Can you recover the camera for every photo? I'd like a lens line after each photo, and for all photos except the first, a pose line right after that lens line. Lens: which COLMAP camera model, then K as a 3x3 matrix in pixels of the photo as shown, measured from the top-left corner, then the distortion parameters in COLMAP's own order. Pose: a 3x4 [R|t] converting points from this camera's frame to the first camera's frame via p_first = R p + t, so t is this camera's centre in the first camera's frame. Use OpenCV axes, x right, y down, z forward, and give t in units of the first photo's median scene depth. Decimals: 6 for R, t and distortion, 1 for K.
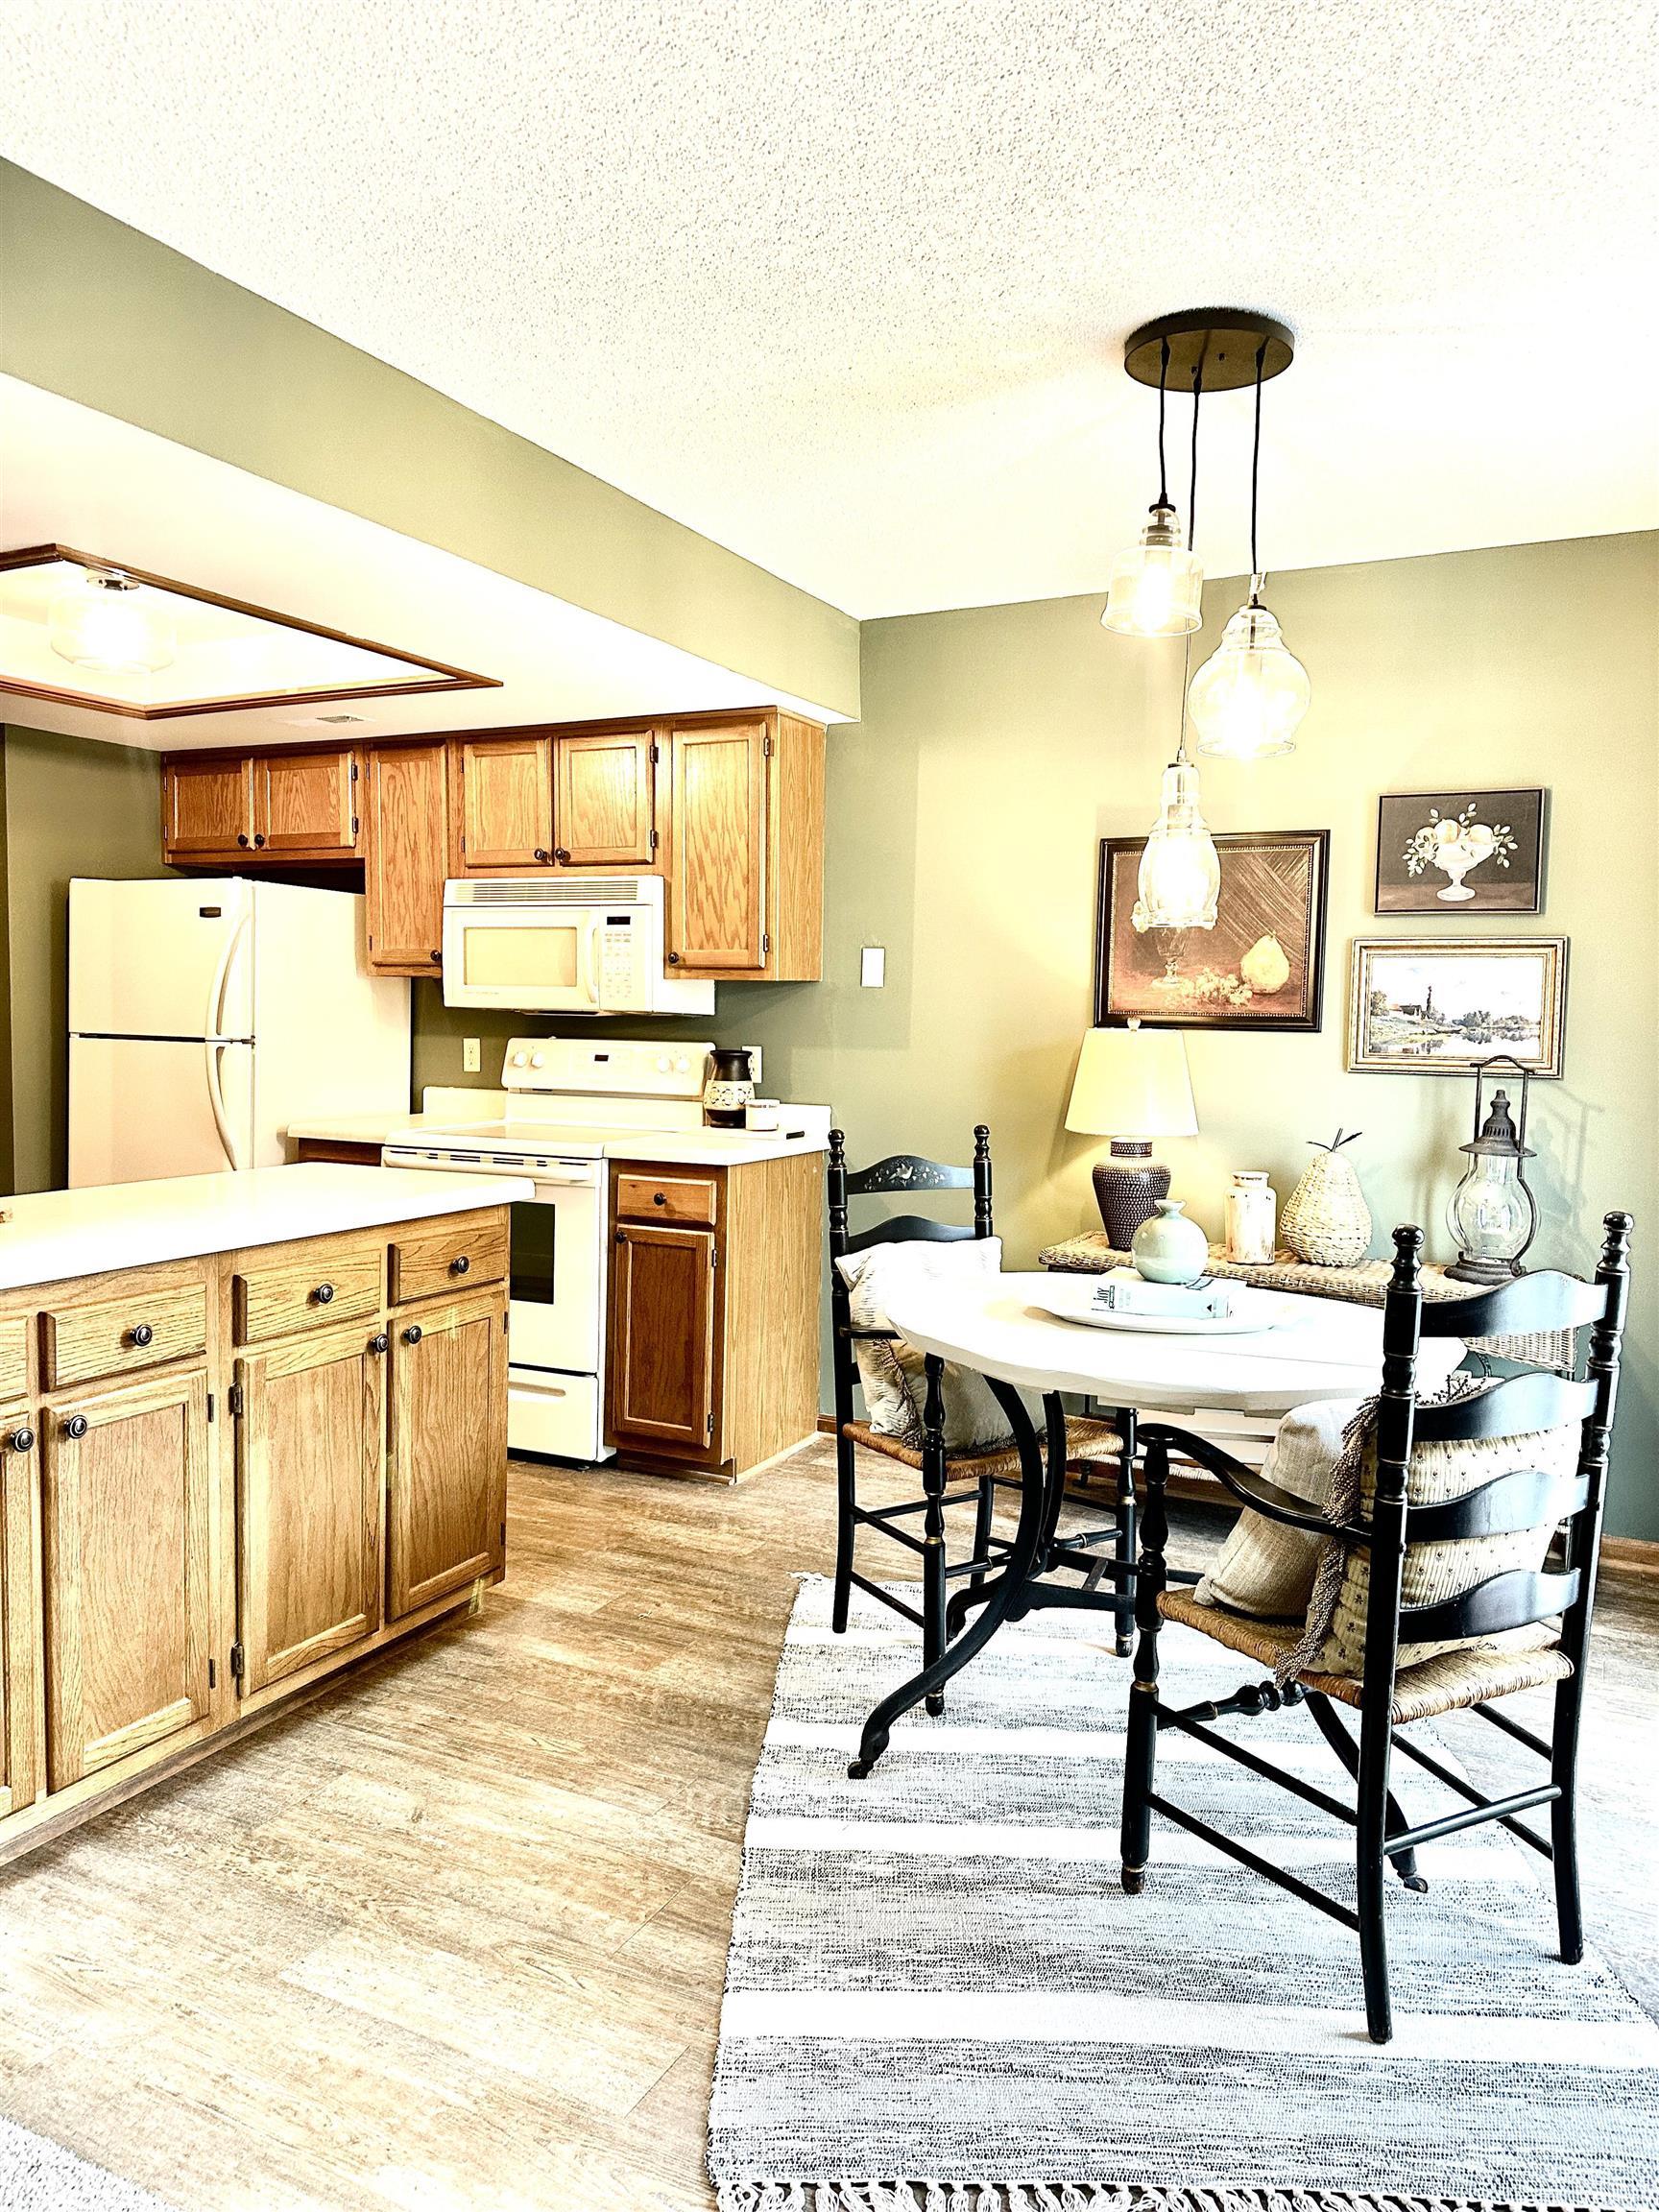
lens RADIAL K [[1537.2, 0, 827.2], [0, 1537.2, 1097.2], [0, 0, 1]] dist [0.070350, -0.079323]
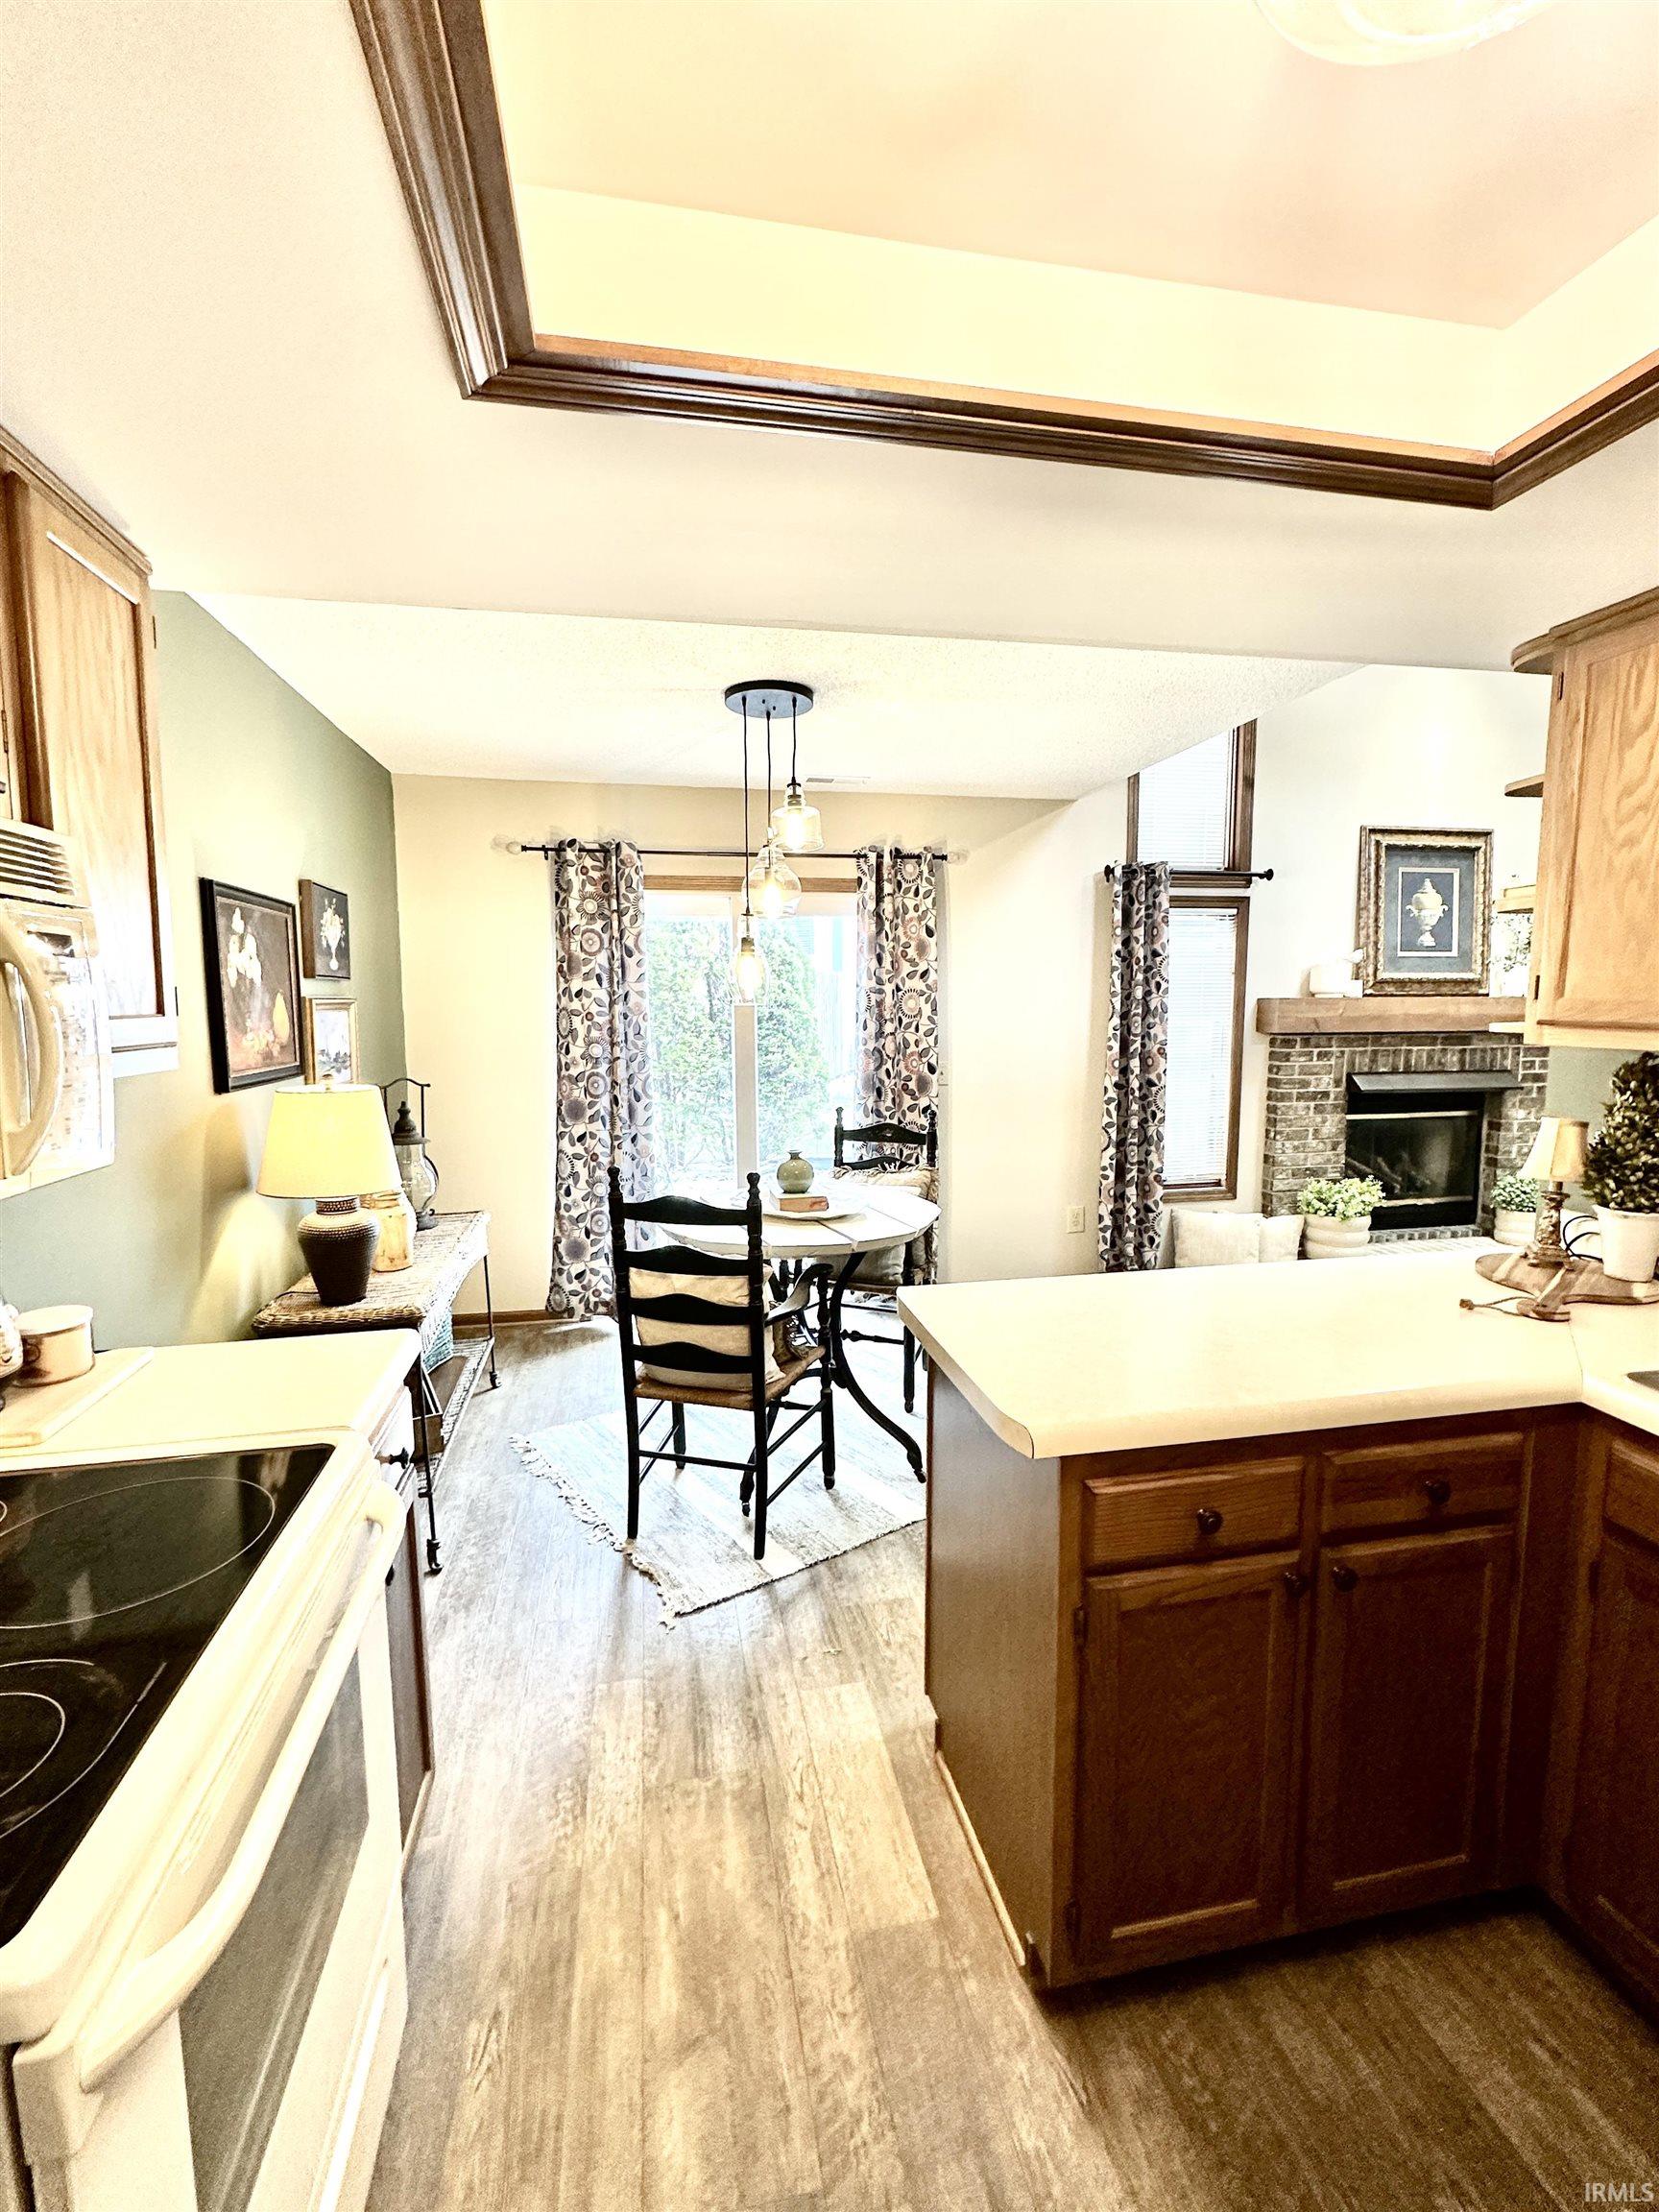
lens RADIAL K [[973.9, 0, 829.5], [0, 973.9, 1103.4], [0, 0, 1]] dist [0.003728, 0.000103]
pose [[-0.614779, -0.098165, 0.782567, -0.537044], [0.043125, 0.986556, 0.157632, -0.128642], [-0.787520, 0.130657, -0.602280, 1.199535]]
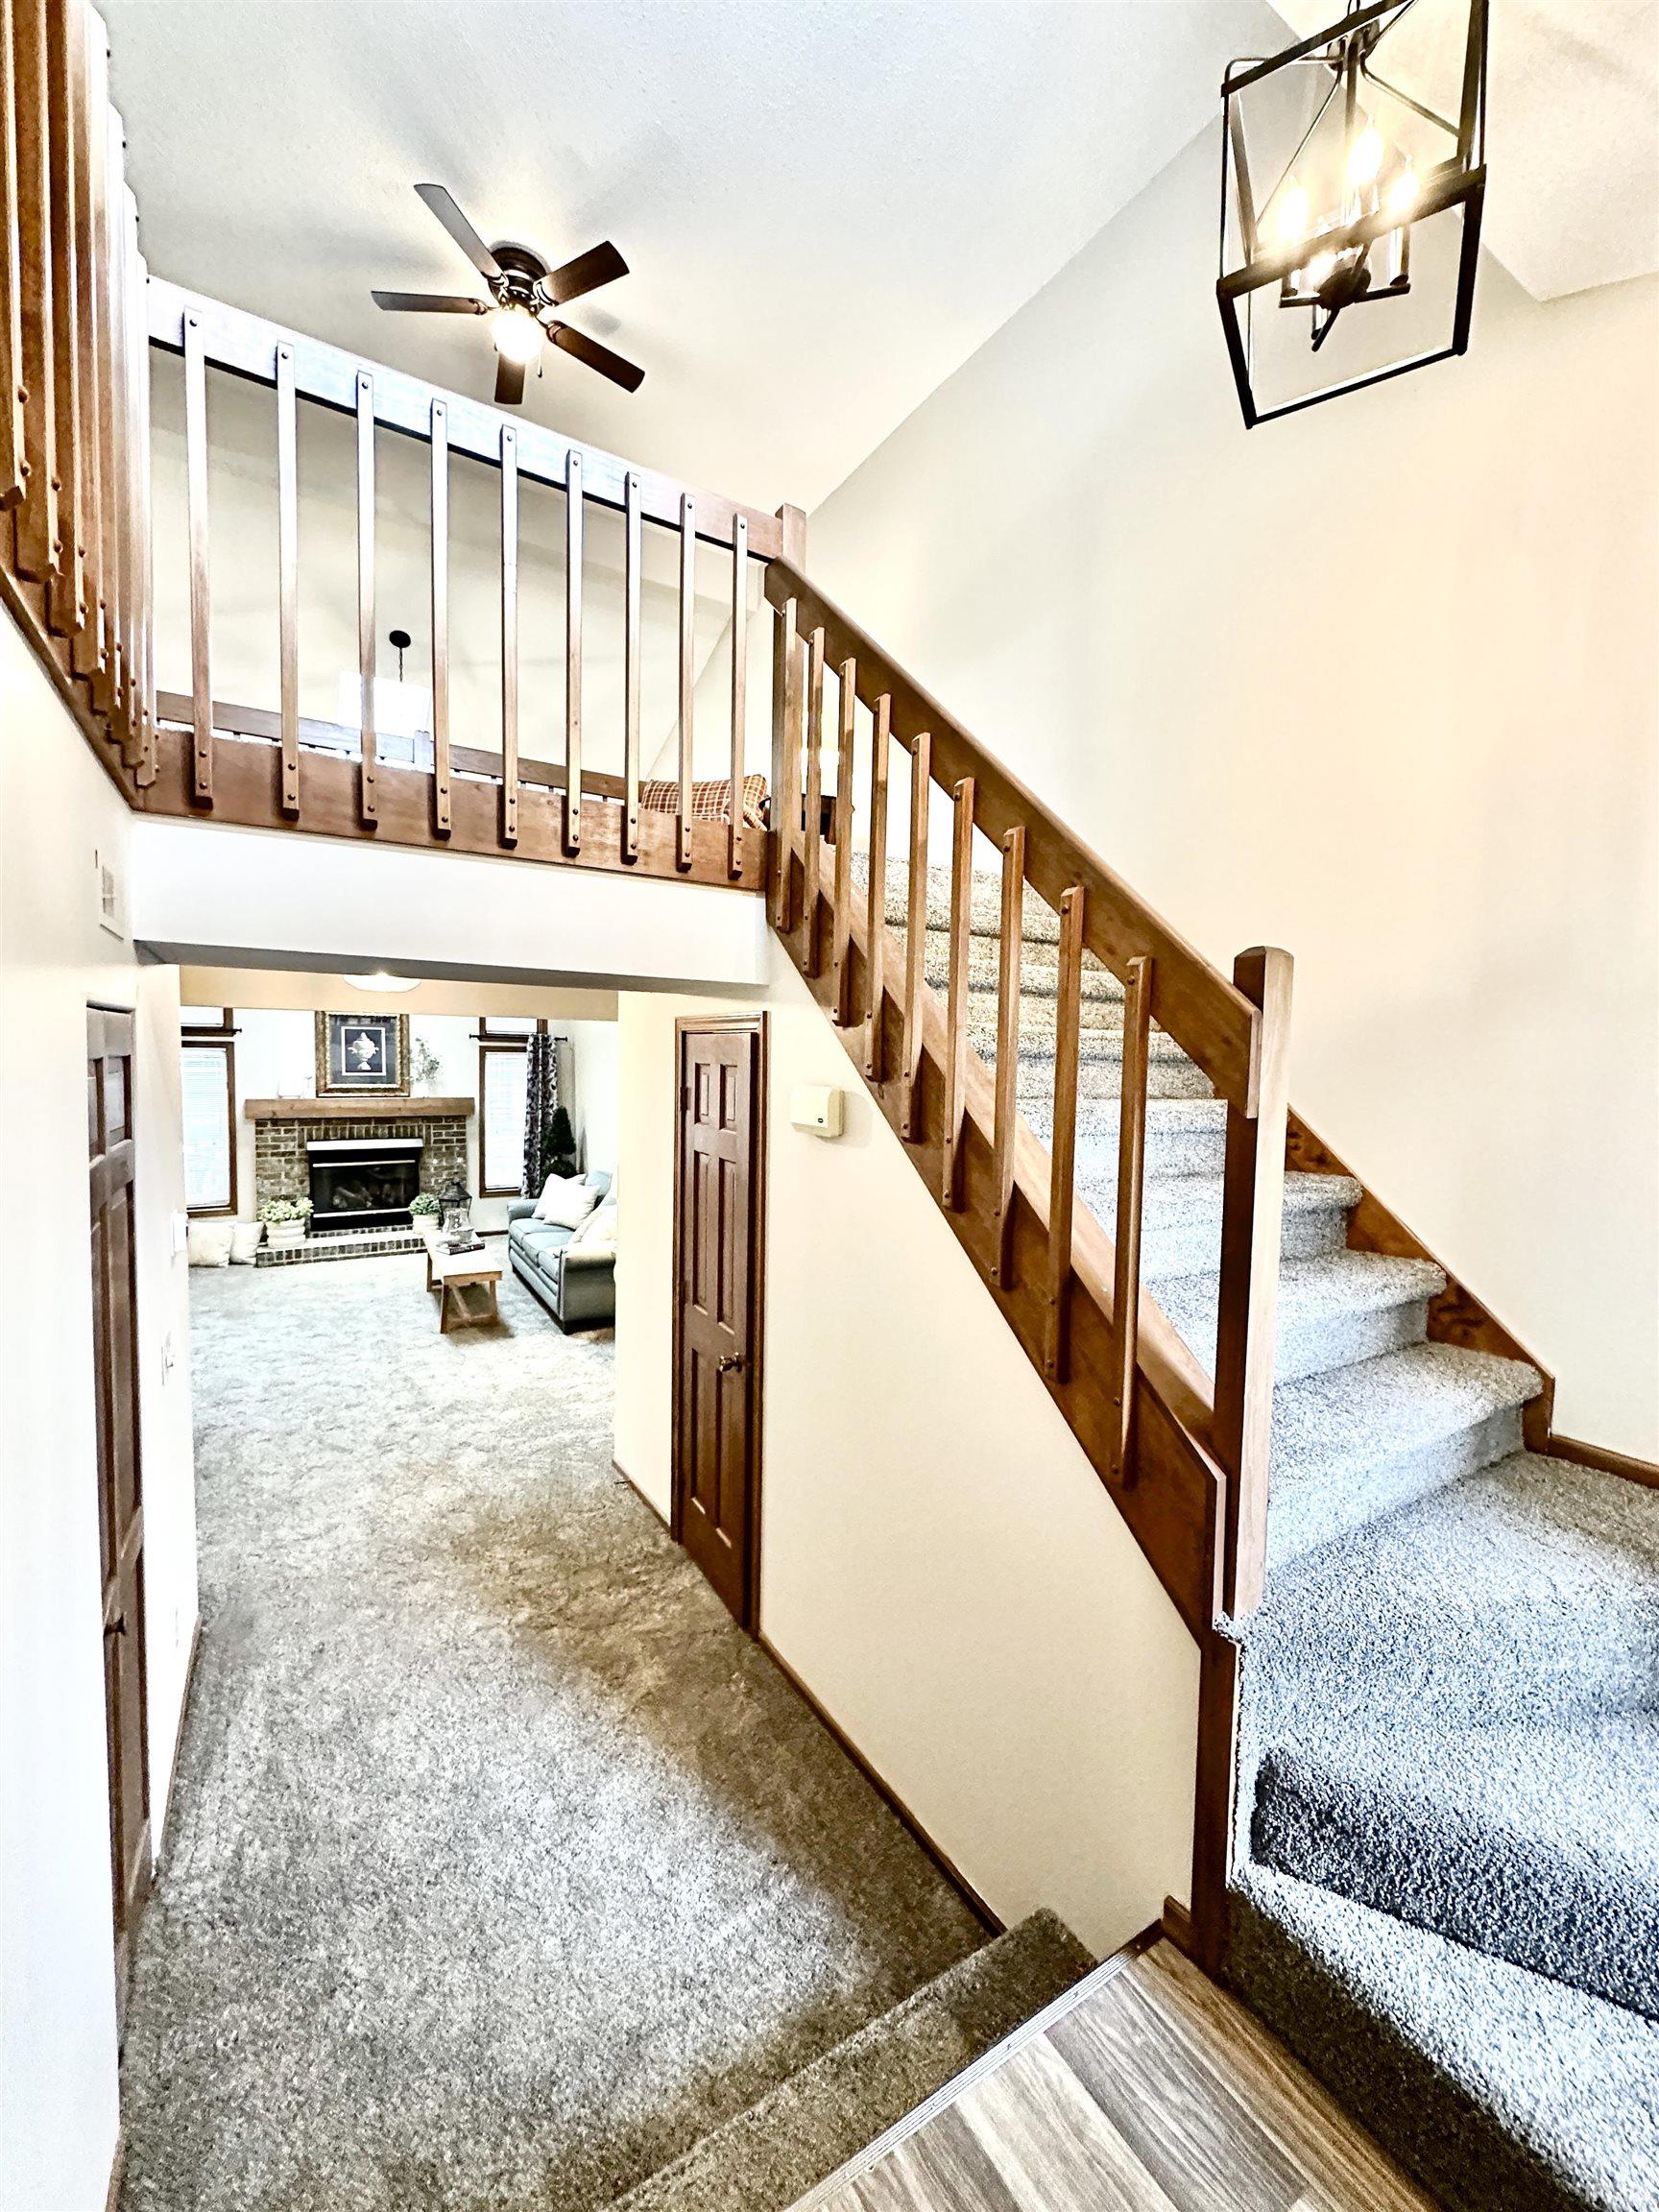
lens RADIAL K [[876.3, 0, 831.9], [0, 876.3, 1107.5], [0, 0, 1]] dist [-0.006008, 0.002108]
pose [[-0.855931, -0.059327, 0.513676, -2.122591], [0.001641, 0.993080, 0.117430, -0.258443], [-0.517088, 0.101355, -0.849910, 0.972237]]
